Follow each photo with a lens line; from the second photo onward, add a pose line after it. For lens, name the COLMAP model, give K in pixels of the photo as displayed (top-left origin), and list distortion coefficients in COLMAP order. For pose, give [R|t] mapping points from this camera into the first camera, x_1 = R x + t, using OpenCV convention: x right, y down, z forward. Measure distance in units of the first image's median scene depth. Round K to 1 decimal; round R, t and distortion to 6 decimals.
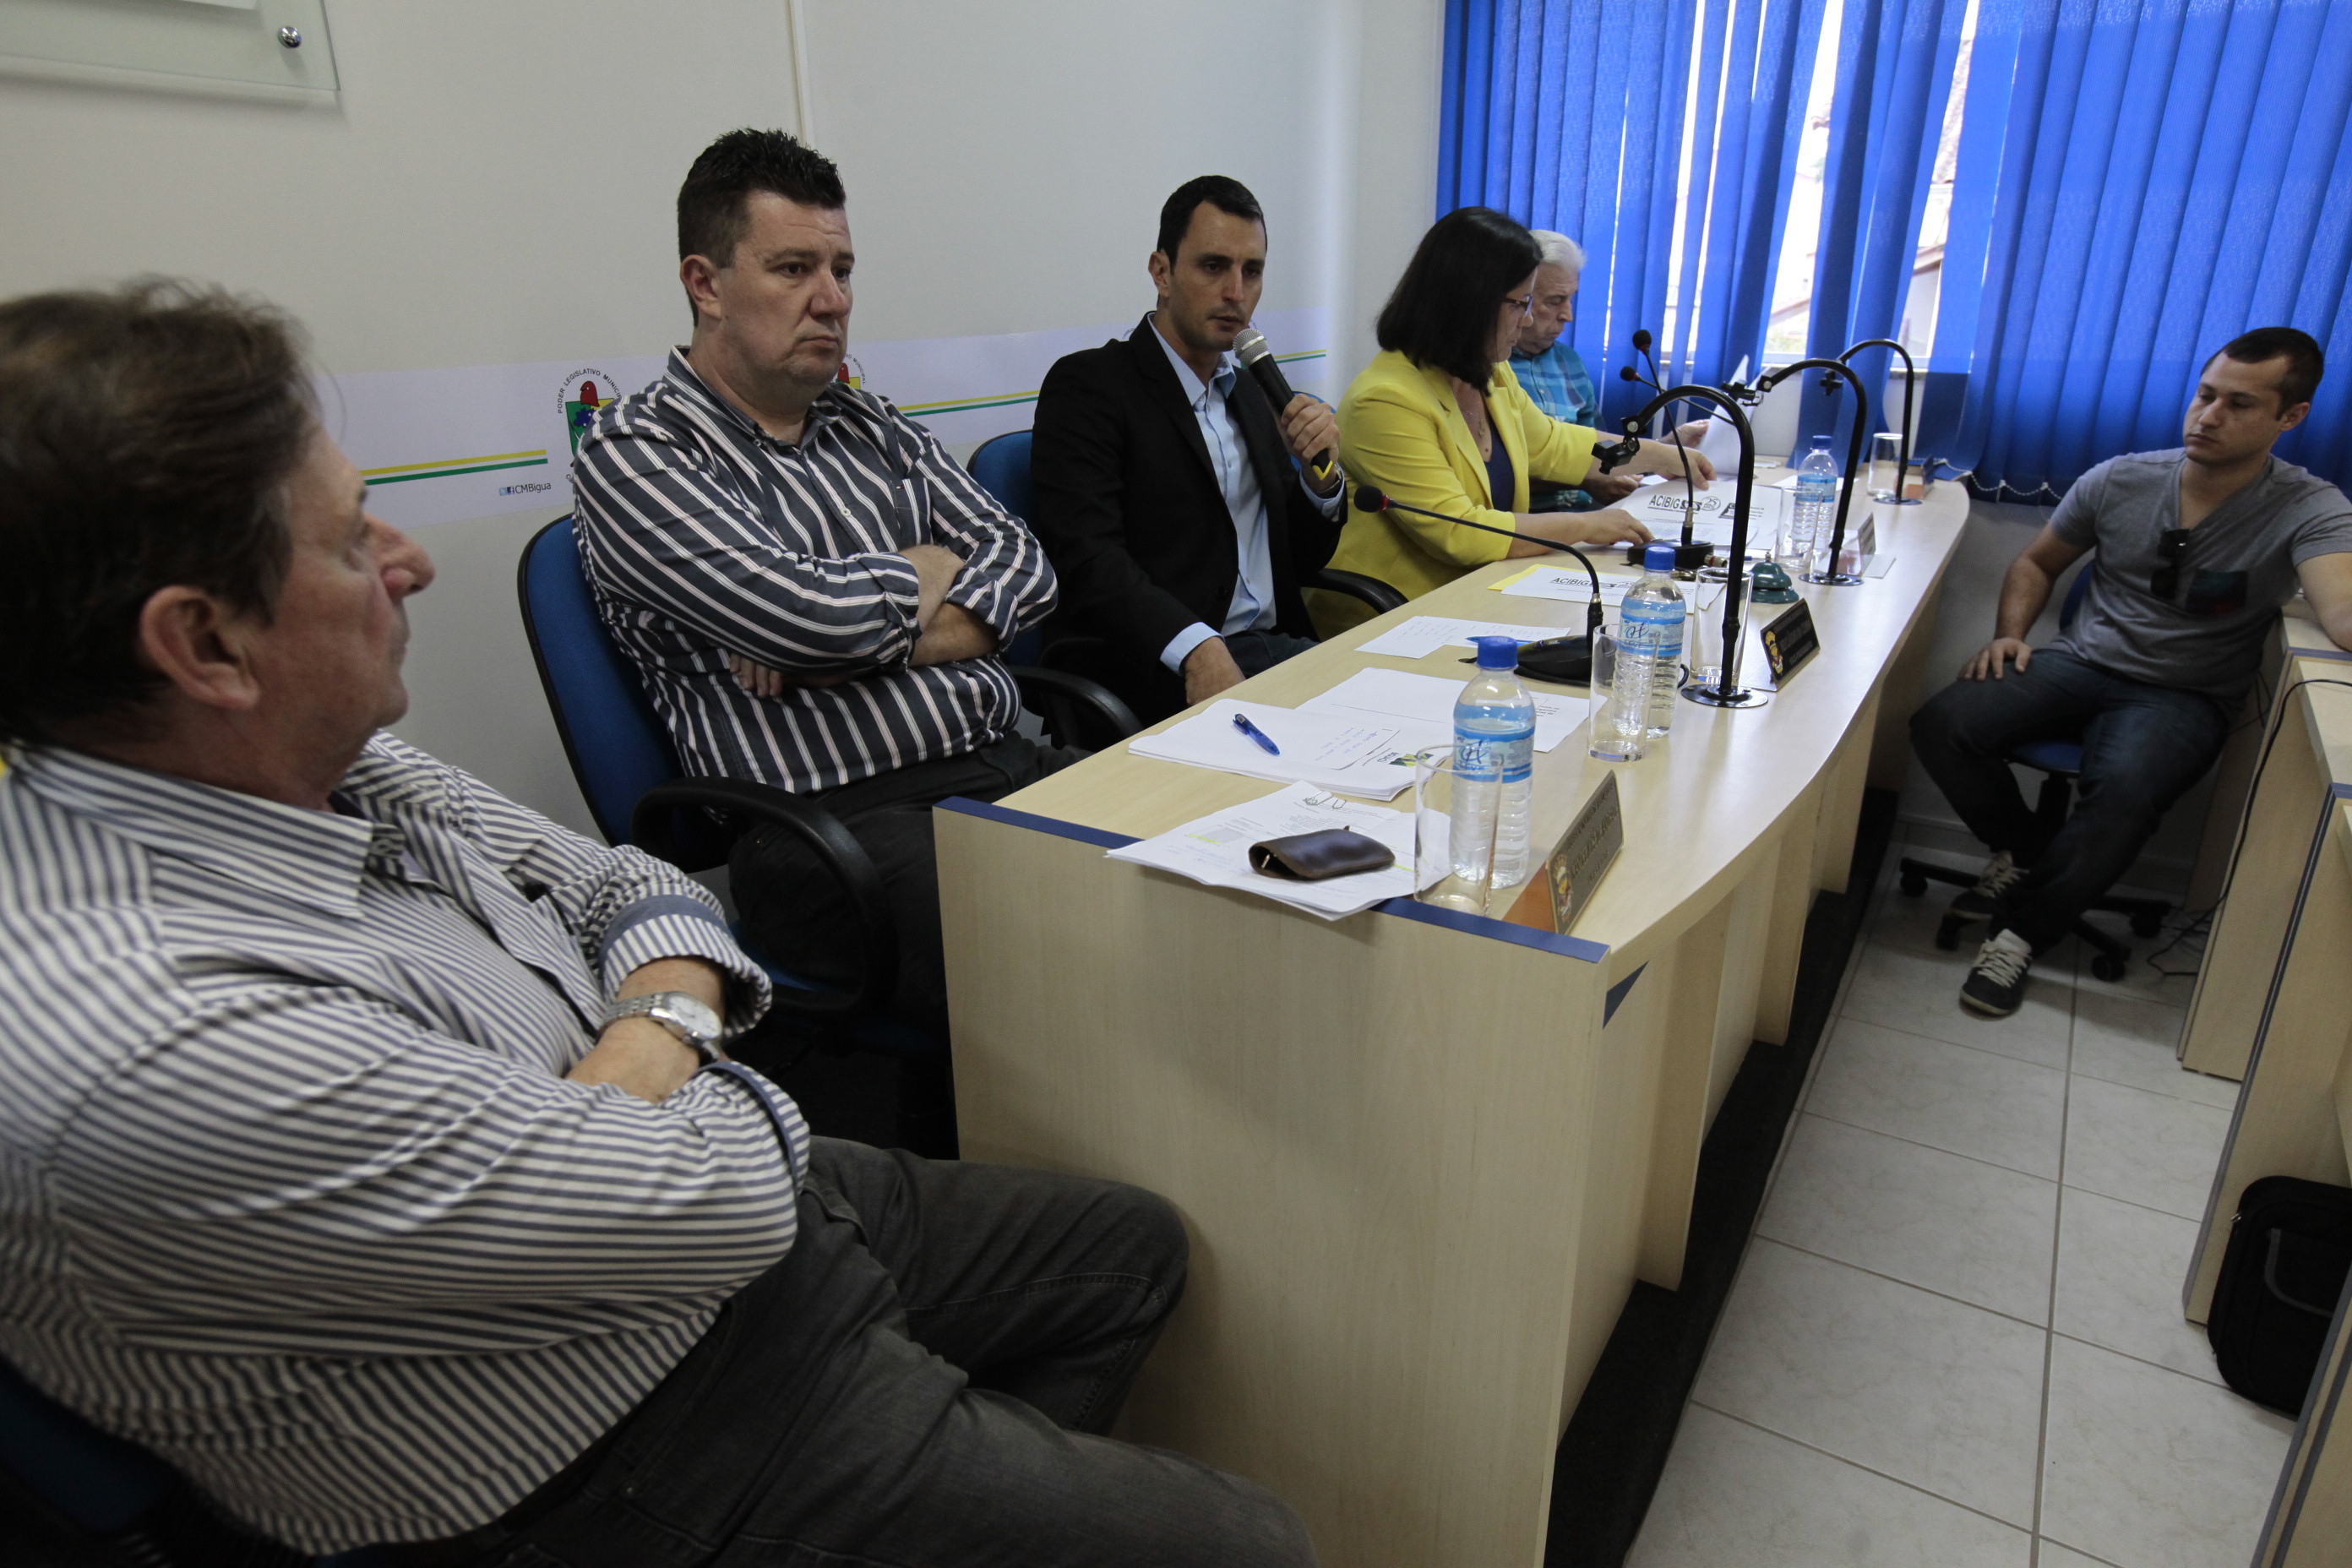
lens RADIAL K [[1457.4, 0, 1176.0], [0, 1457.4, 784.0], [0, 0, 1]] dist [0.002394, 0.038034]
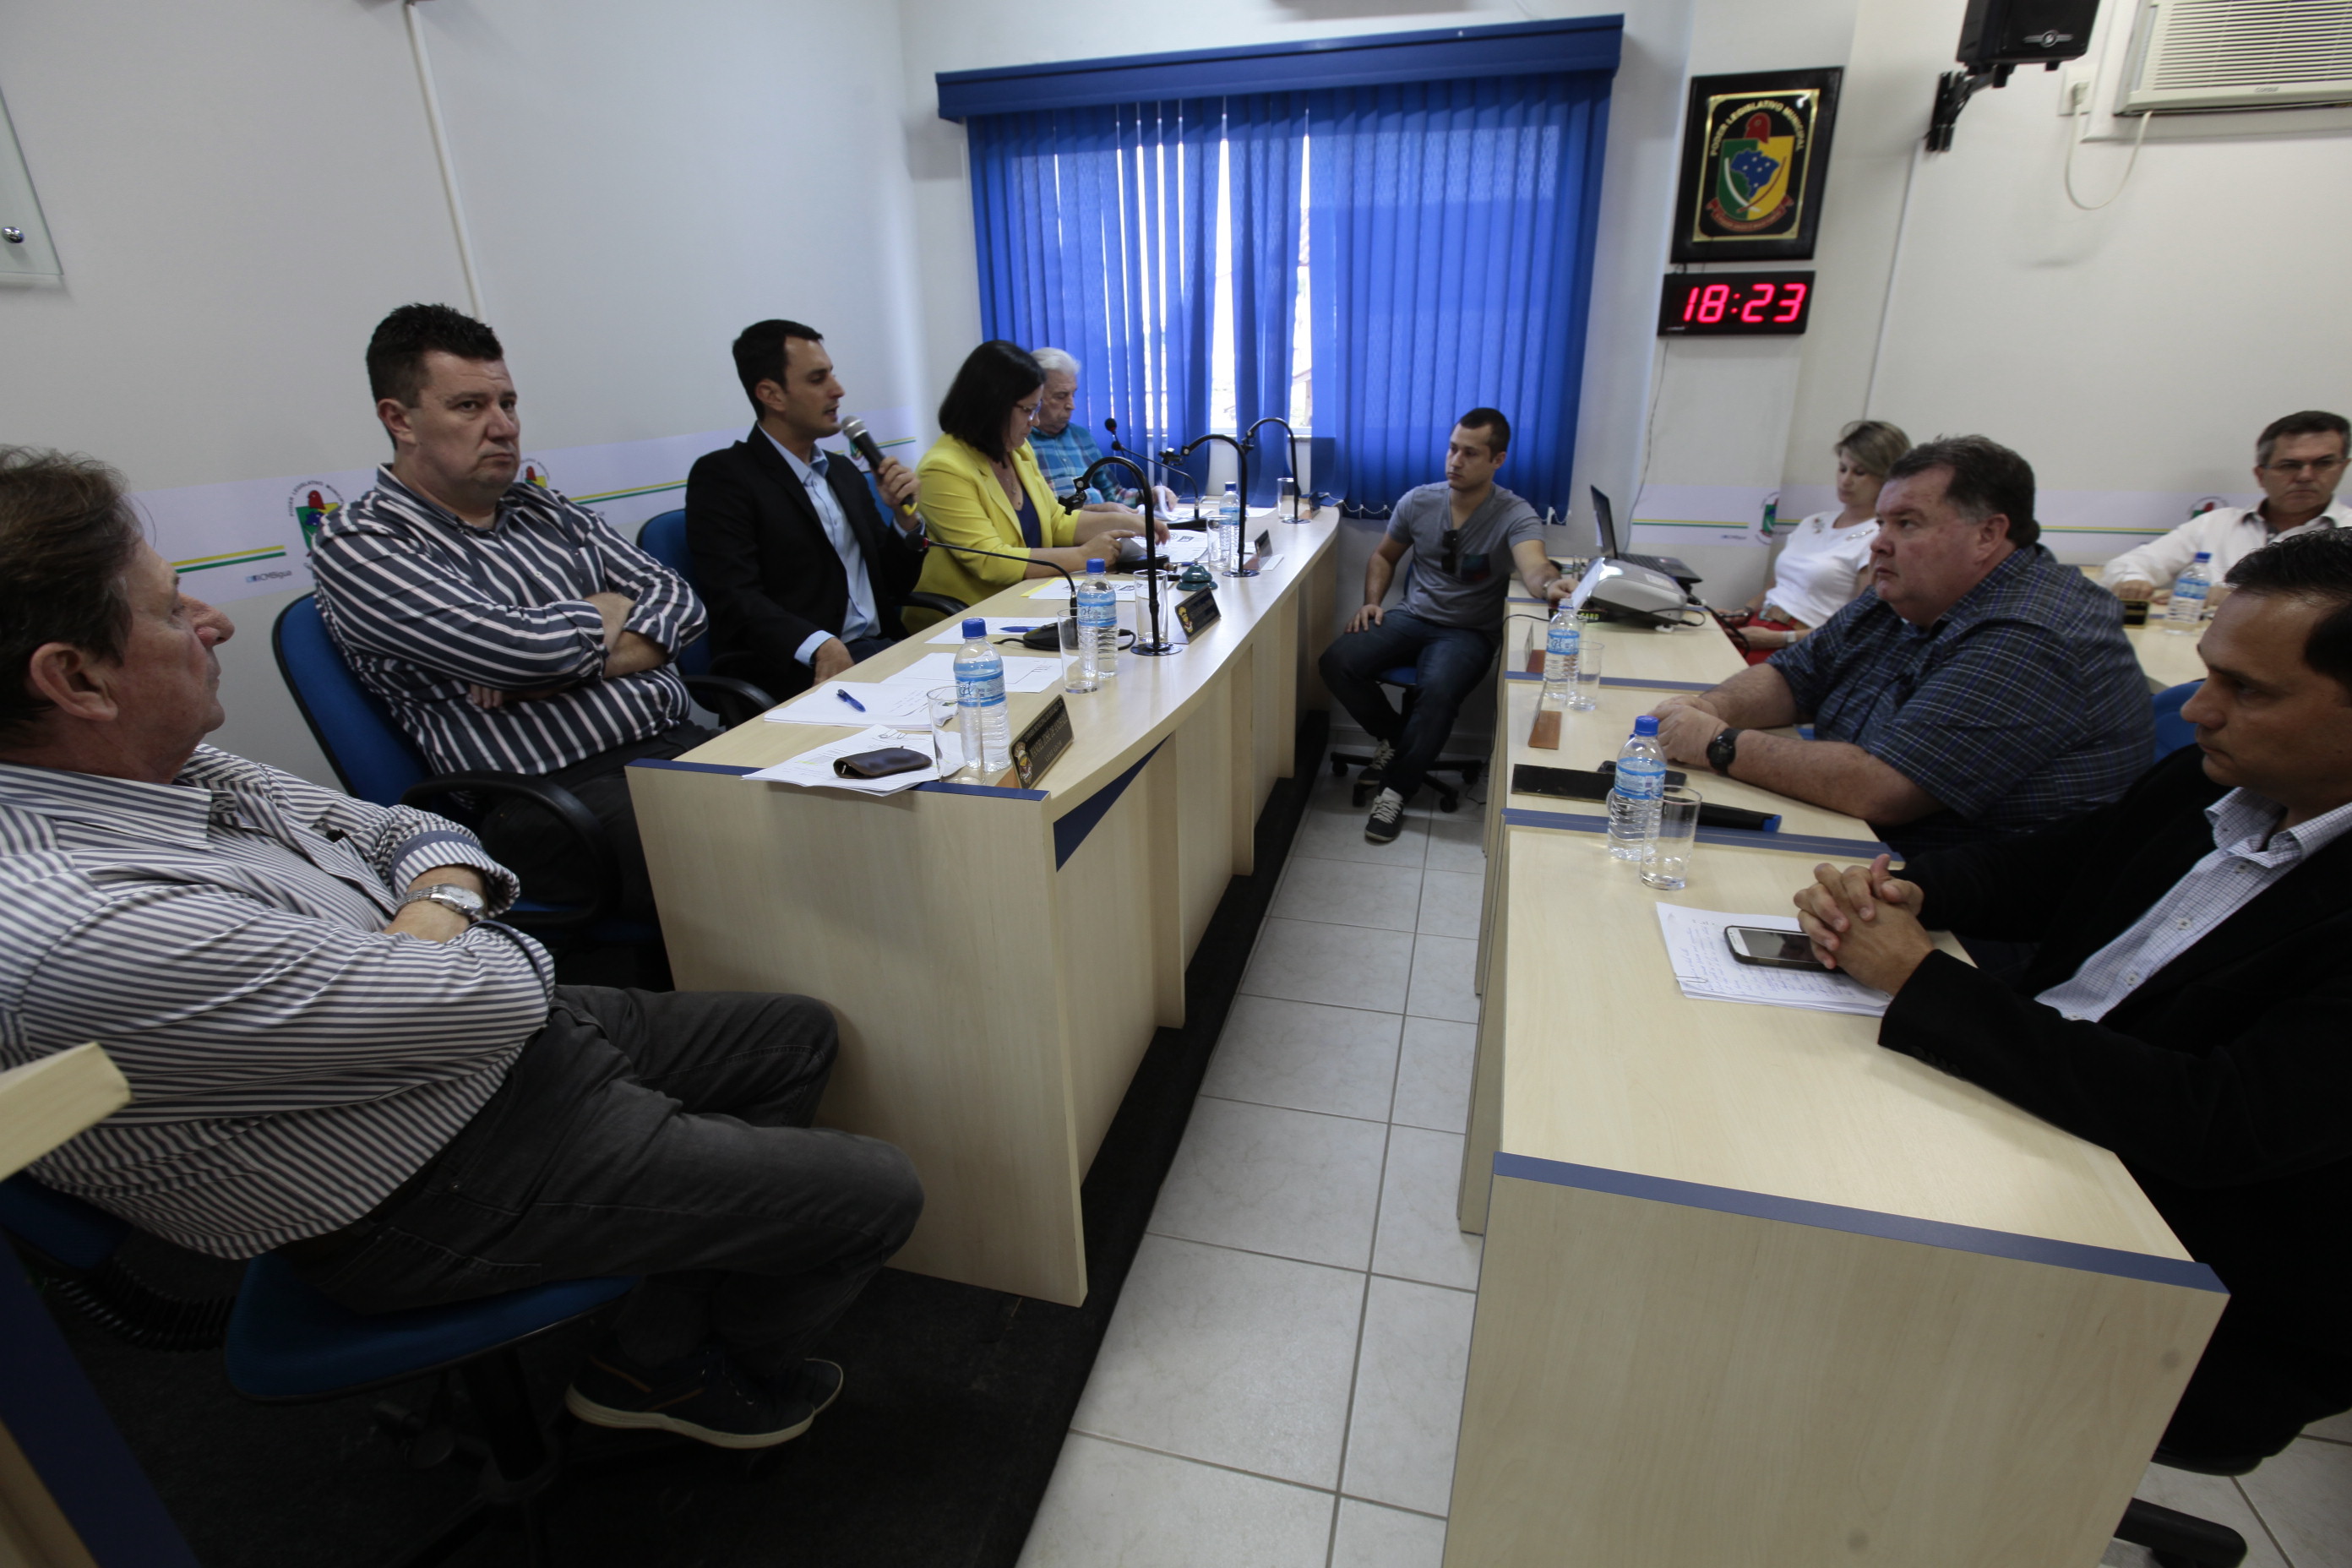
lens RADIAL K [[1104.9, 0, 1163.8], [0, 1104.9, 789.6], [0, 0, 1]] dist [-0.011805, 0.009318]
pose [[0.961612, -0.118877, 0.247327, 0.069722], [0.112057, 0.992834, 0.041523, 0.046739], [-0.250491, -0.012214, 0.968042, -0.195986]]
